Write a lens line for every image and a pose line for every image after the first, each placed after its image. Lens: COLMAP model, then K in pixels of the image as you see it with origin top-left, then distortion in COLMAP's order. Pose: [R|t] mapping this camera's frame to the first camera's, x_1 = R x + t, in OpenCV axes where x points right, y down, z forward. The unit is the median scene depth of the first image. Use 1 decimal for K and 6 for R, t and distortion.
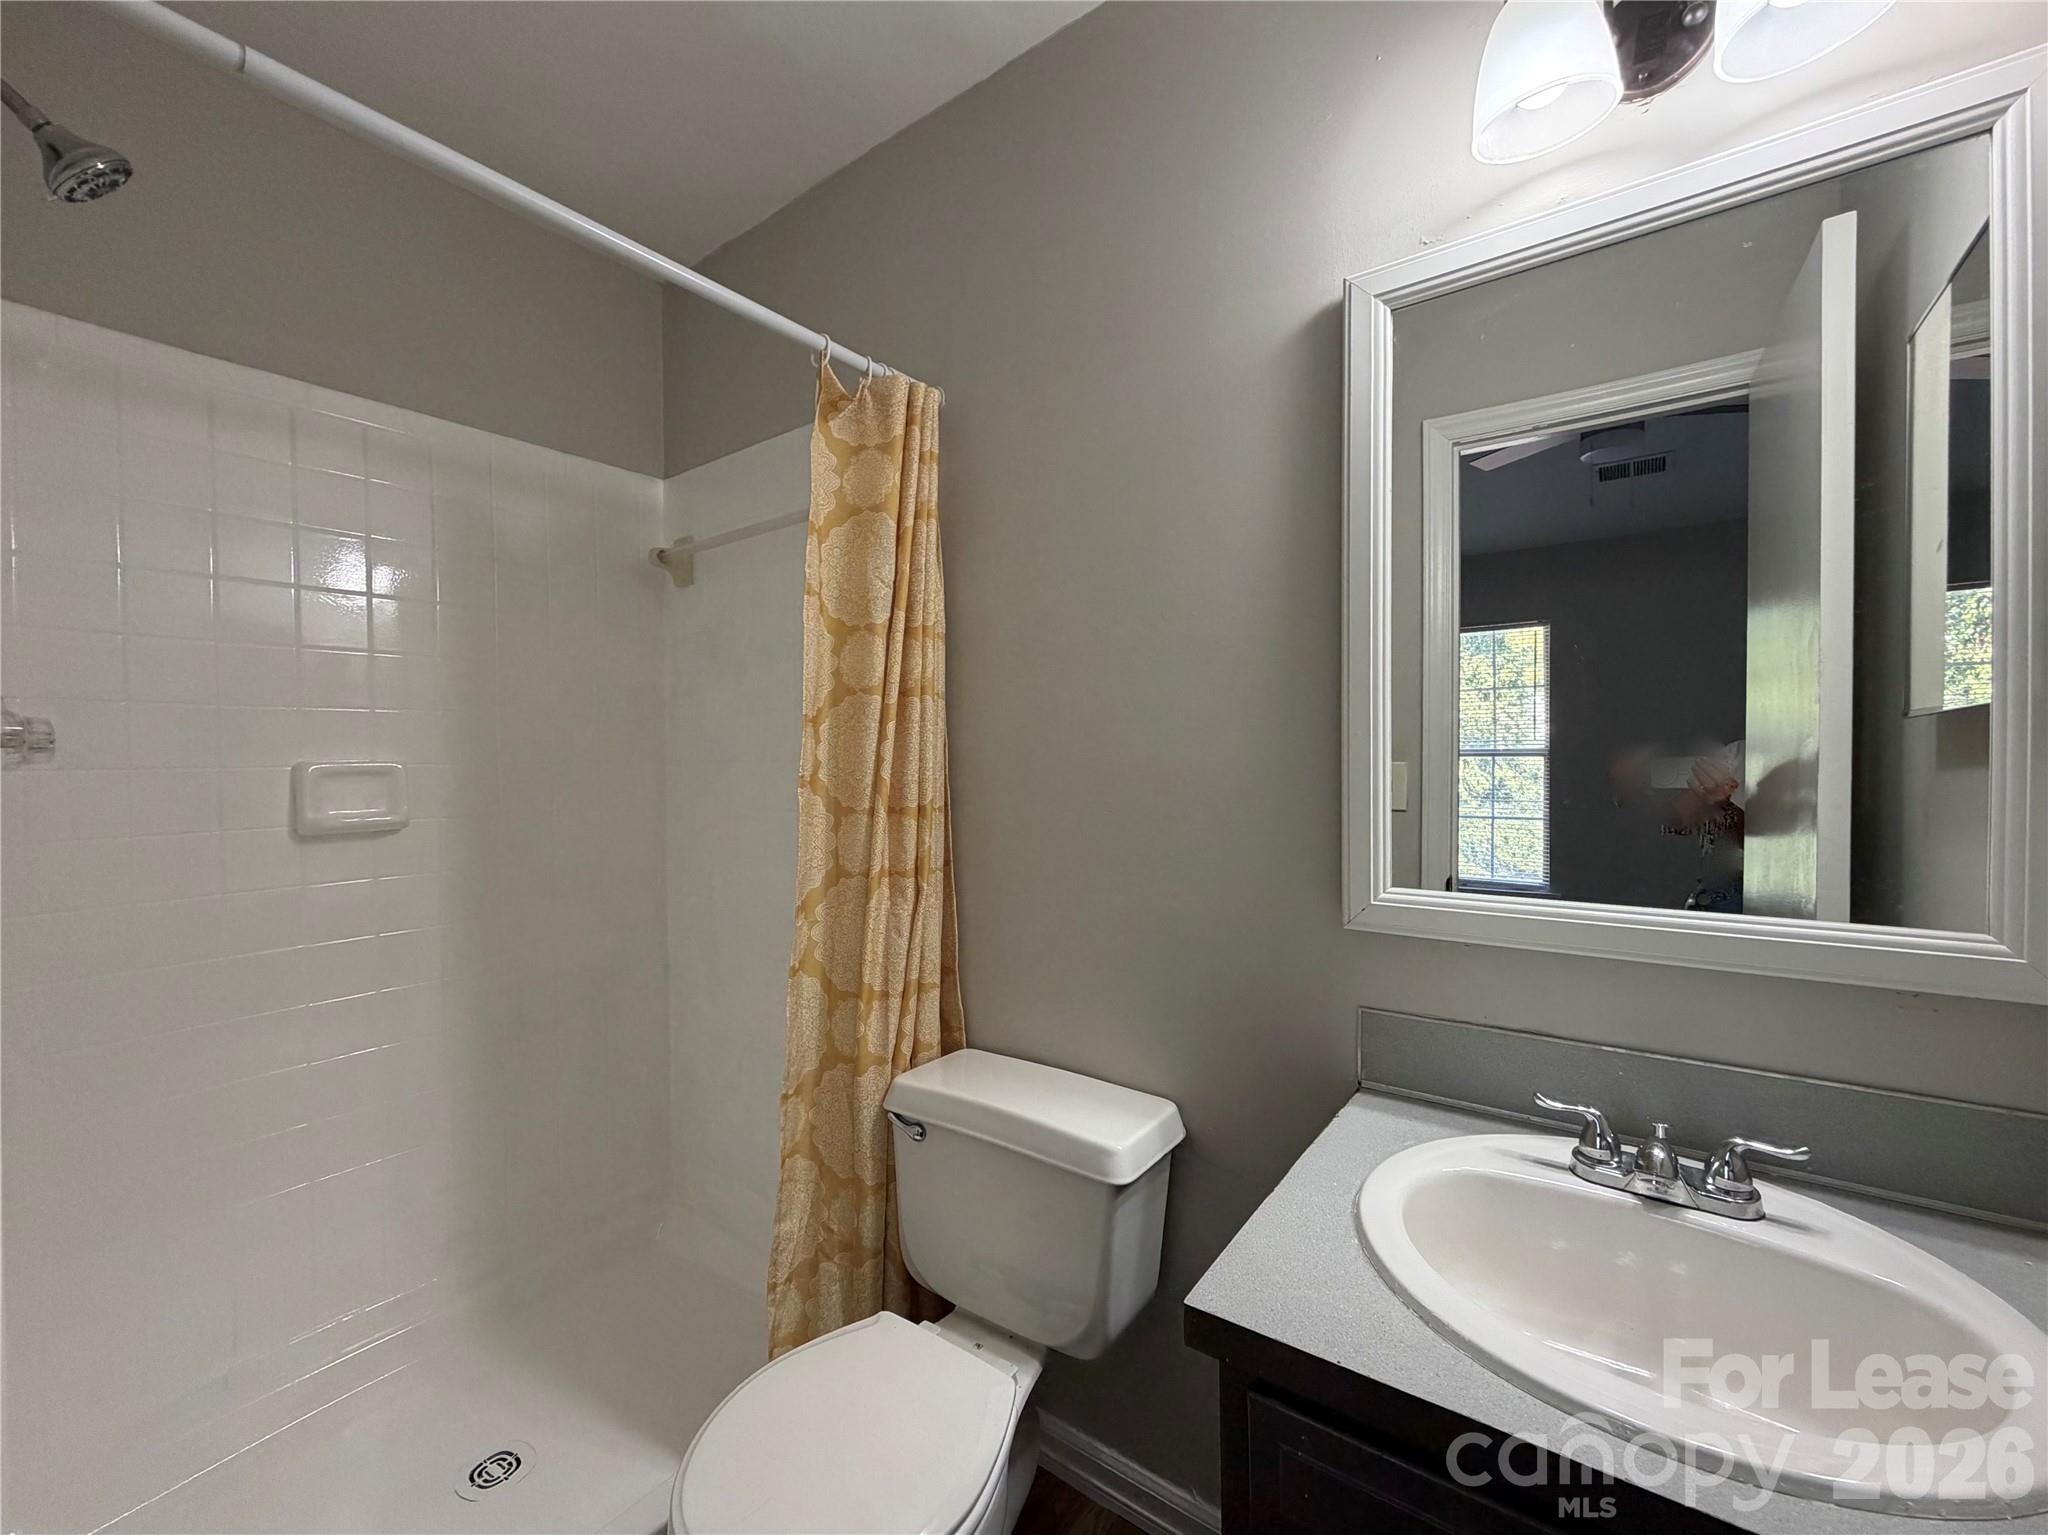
lens RADIAL K [[814.1, 0, 1026.3], [0, 814.1, 764.9], [0, 0, 1]] dist [0.000740, -0.000136]
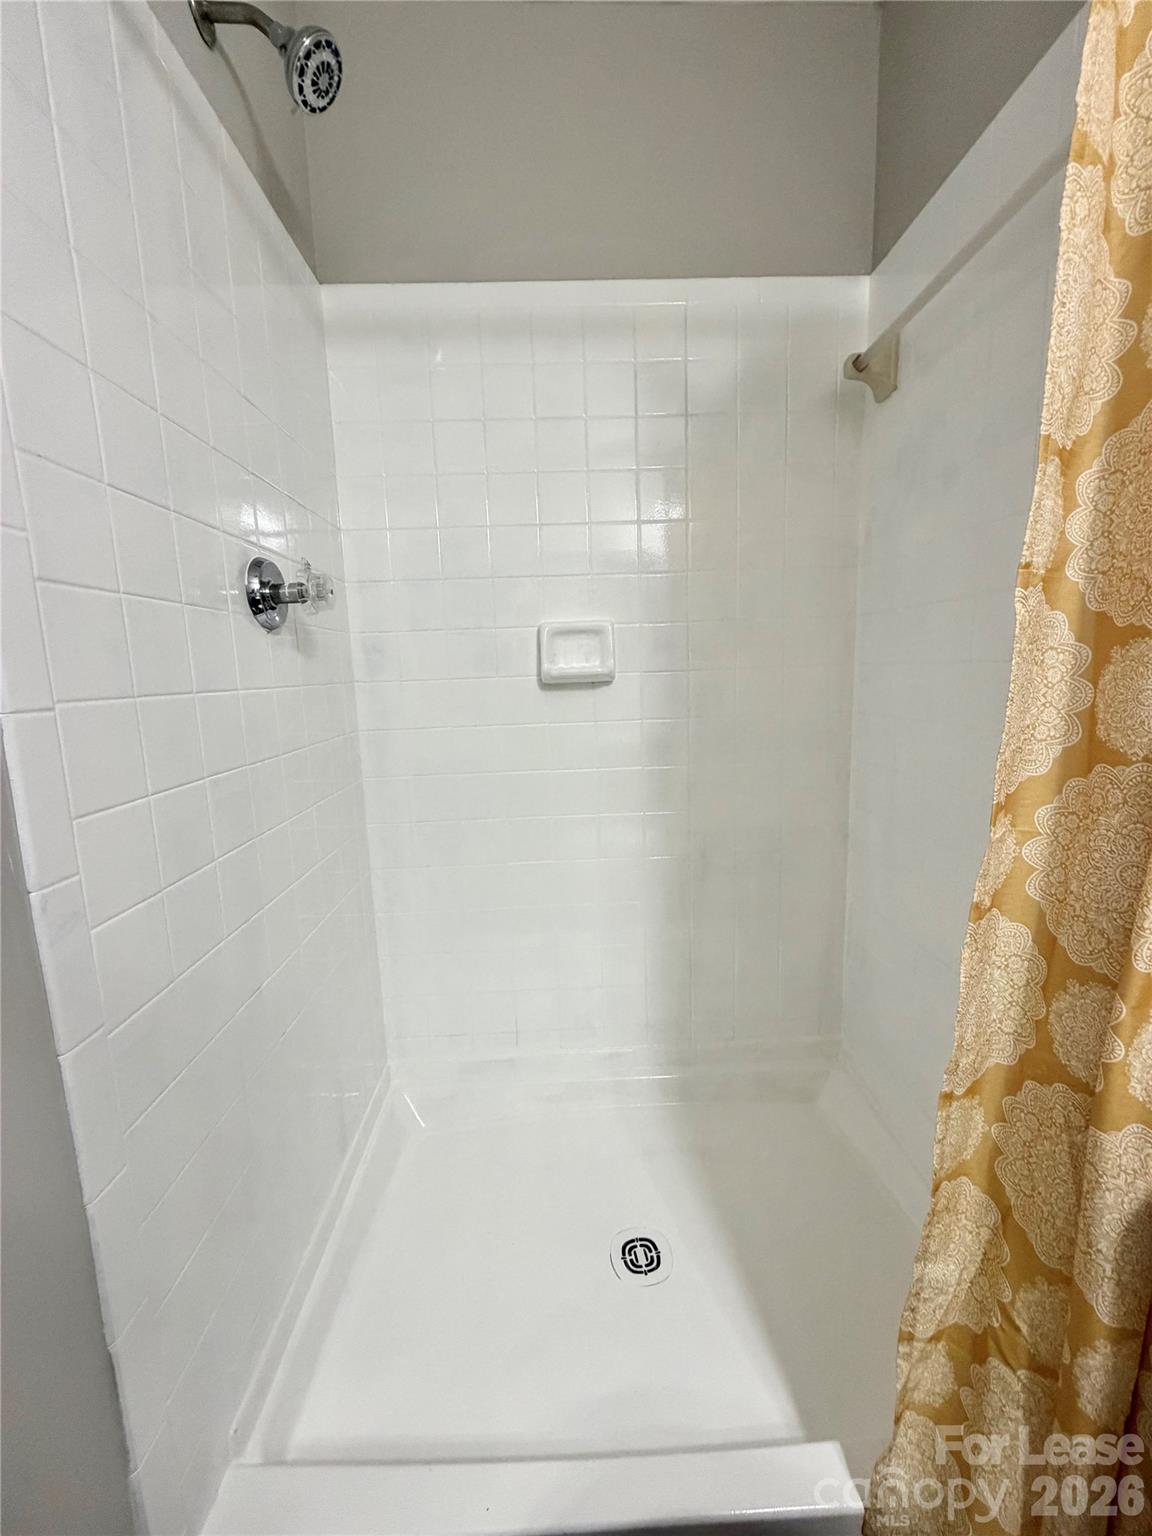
lens RADIAL K [[610.6, 0, 576.4], [0, 610.6, 768.7], [0, 0, 1]] dist [0.000740, -0.000136]
pose [[0.614110, 0.111939, -0.781242, -0.126278], [0.027022, 0.986328, 0.162565, 0.069876], [0.788758, -0.120944, 0.602689, 0.498344]]
